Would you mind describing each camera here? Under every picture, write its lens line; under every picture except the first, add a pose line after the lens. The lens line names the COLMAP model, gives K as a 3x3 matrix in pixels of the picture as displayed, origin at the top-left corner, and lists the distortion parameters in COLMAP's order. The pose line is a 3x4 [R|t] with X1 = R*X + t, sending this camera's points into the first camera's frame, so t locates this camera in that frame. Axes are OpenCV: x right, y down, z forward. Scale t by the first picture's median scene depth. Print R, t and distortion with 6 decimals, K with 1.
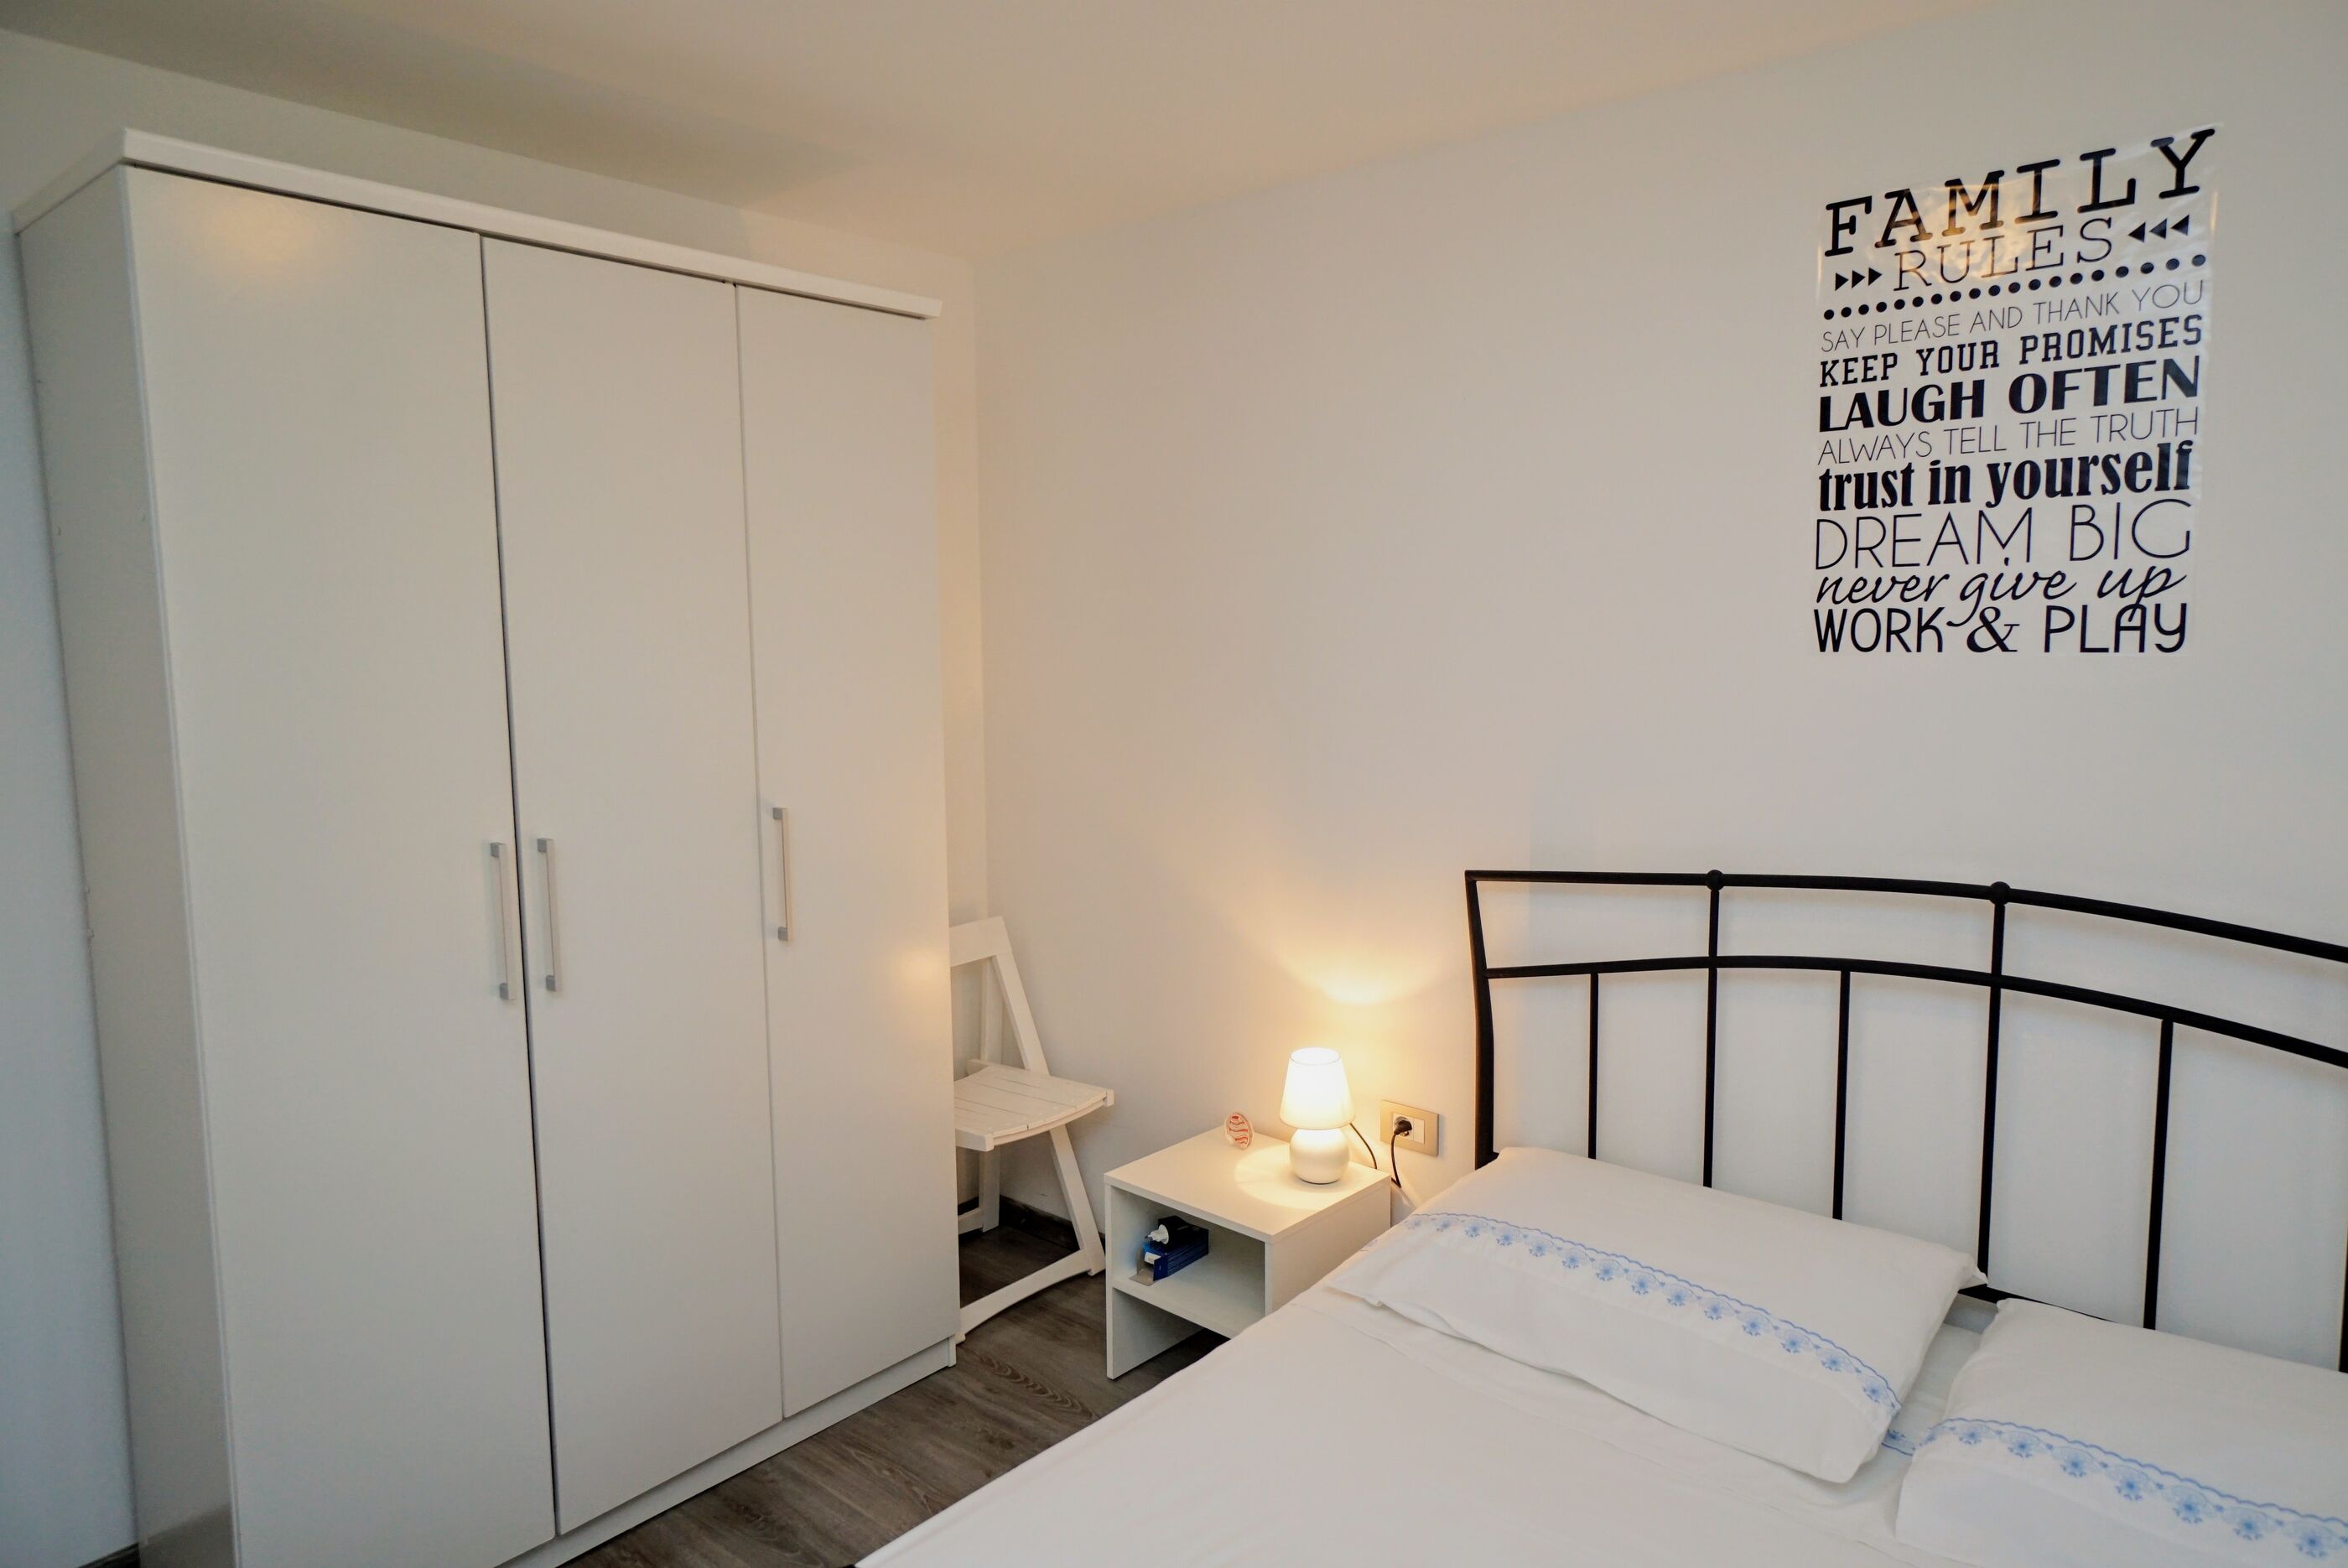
lens RADIAL K [[1437.5, 0, 1184.9], [0, 1437.5, 771.7], [0, 0, 1]] dist [-0.015573, 0.022755]
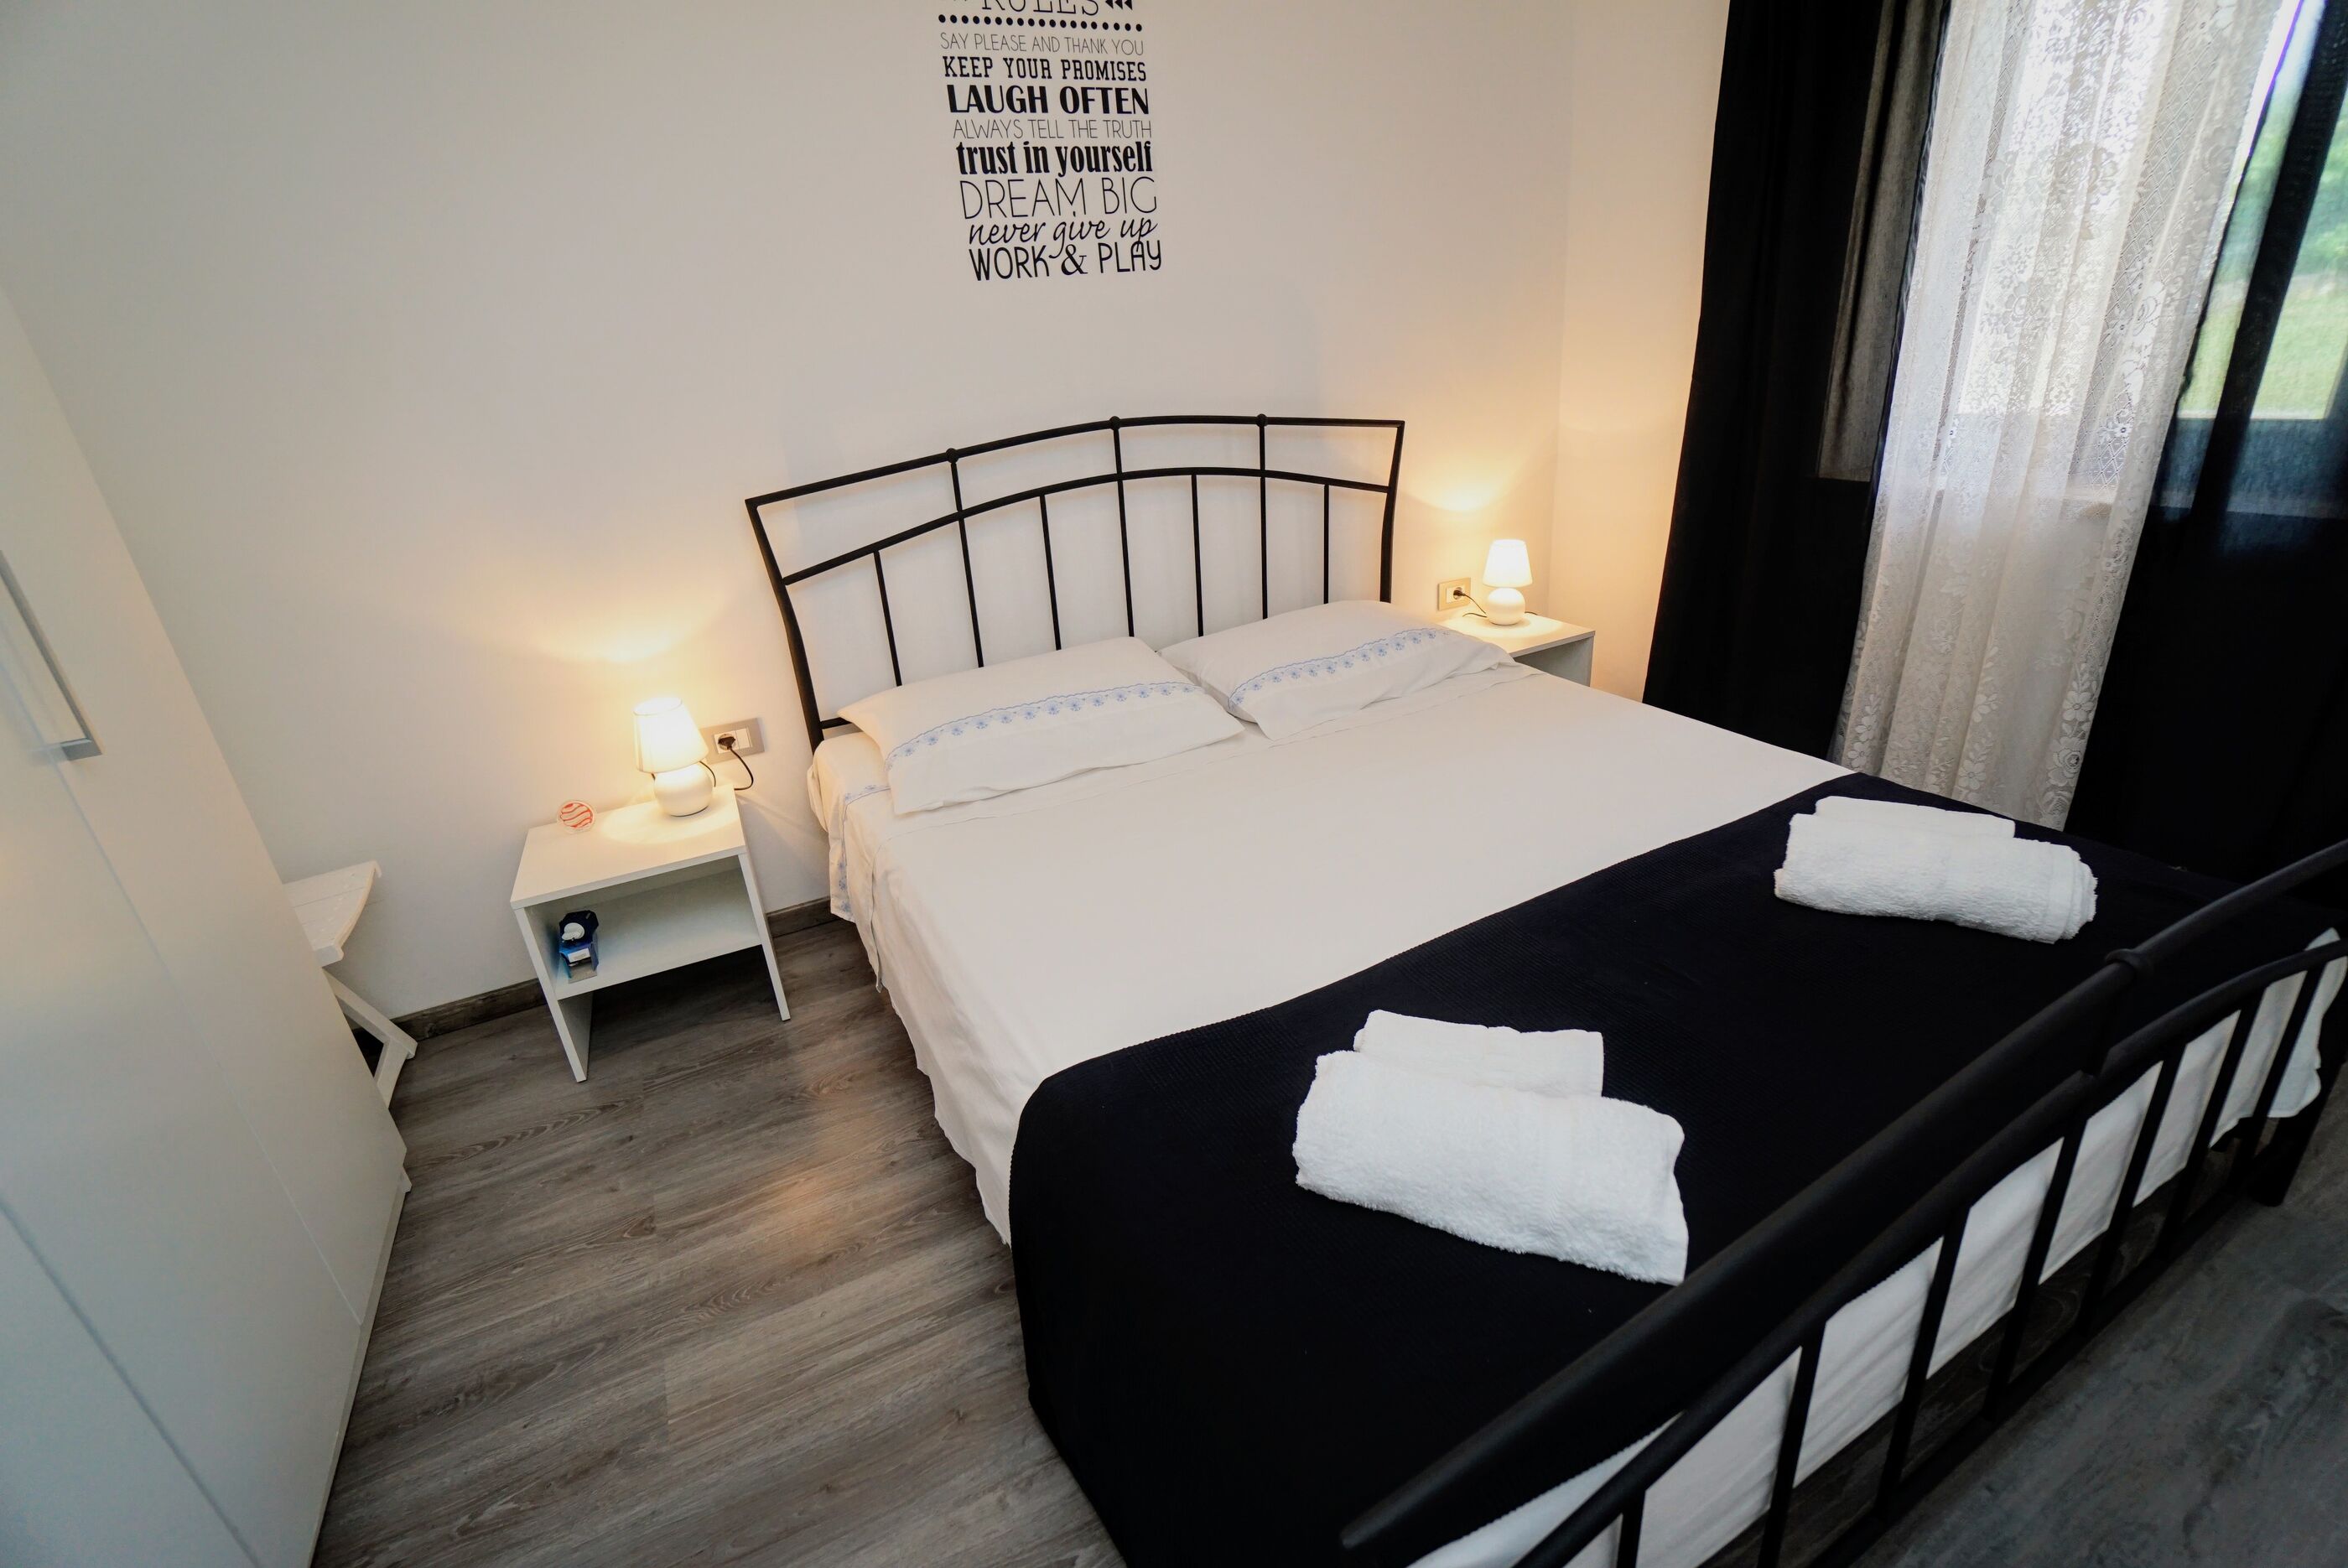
lens RADIAL K [[1035.4, 0, 1170.9], [0, 1035.4, 766.8], [0, 0, 1]] dist [-0.059711, 0.017392]
pose [[0.368838, -0.373042, 0.851351, -0.582697], [0.169472, 0.927566, 0.333016, 0.065844], [-0.913913, 0.021451, 0.405342, 0.442201]]
